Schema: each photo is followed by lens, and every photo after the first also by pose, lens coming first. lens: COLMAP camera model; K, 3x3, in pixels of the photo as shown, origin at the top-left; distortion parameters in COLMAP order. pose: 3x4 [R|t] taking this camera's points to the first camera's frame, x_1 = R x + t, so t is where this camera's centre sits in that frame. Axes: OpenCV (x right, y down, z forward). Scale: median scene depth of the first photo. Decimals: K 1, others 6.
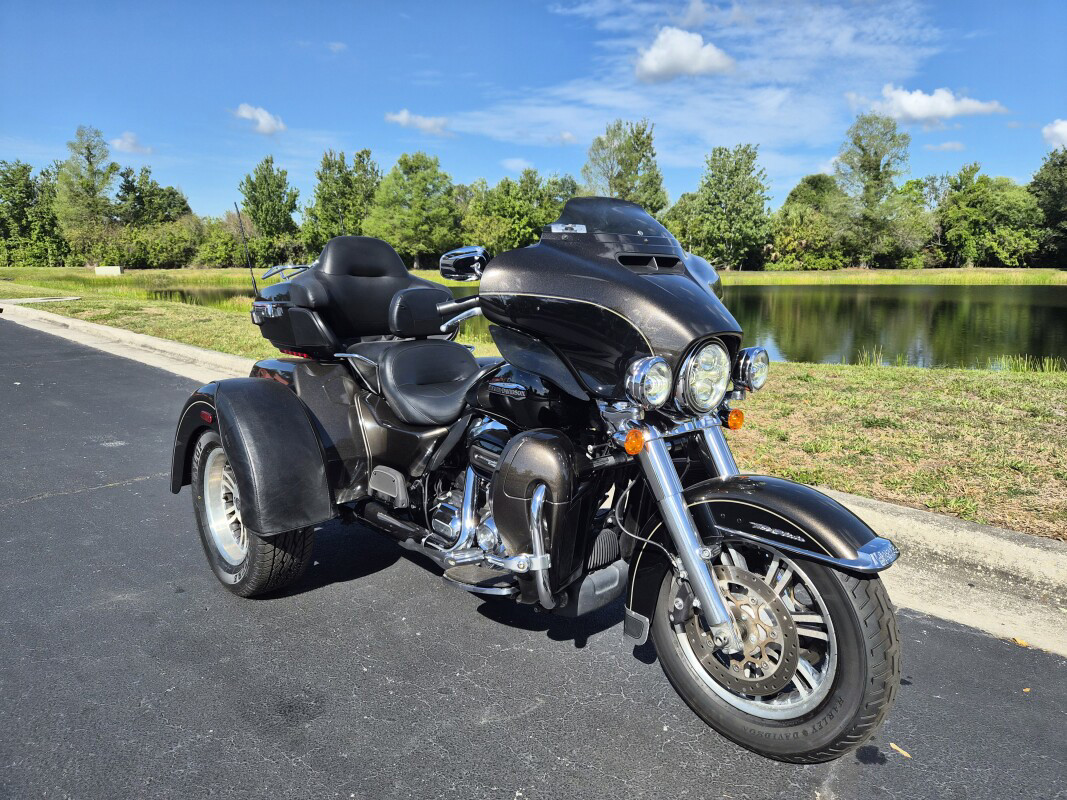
lens RADIAL K [[732.7, 0, 521.2], [0, 732.7, 396.7], [0, 0, 1]] dist [0.064352, -0.054275]
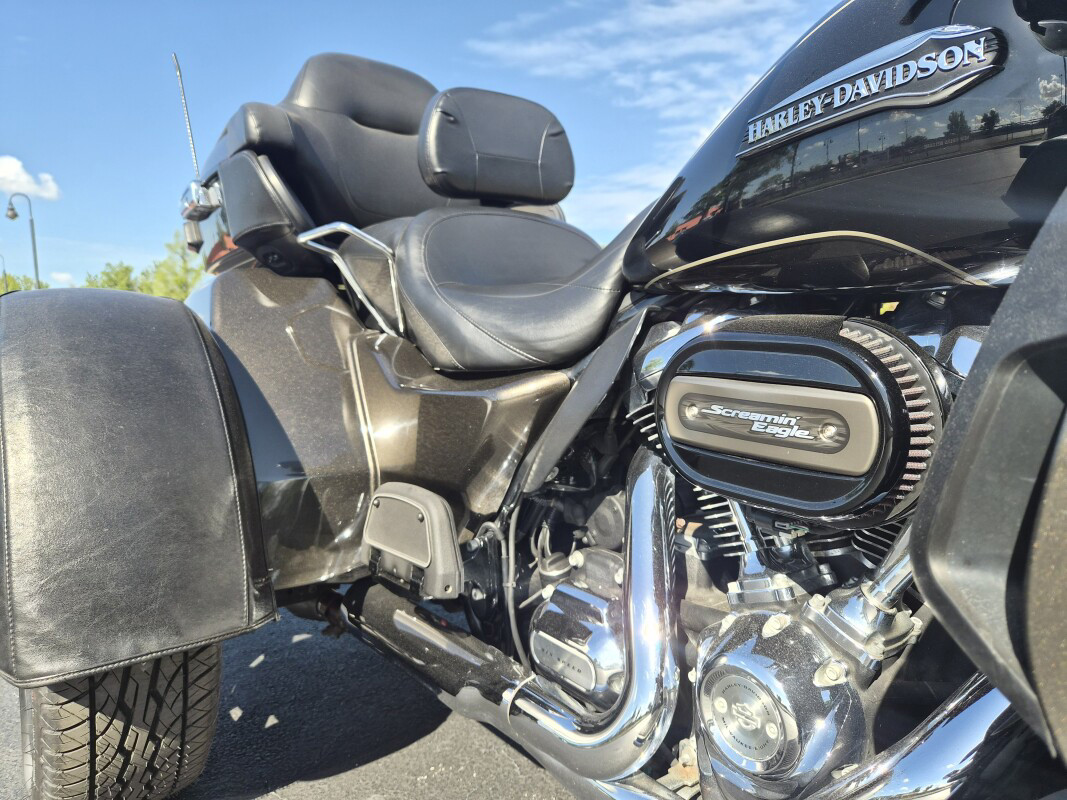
lens RADIAL K [[711.5, 0, 523.5], [0, 711.5, 405.4], [0, 0, 1]] dist [0.058951, -0.046757]
pose [[0.995475, -0.024275, -0.091875, -0.088176], [0.014468, 0.994267, -0.105941, 0.093030], [0.093920, 0.104132, 0.990119, 0.633118]]
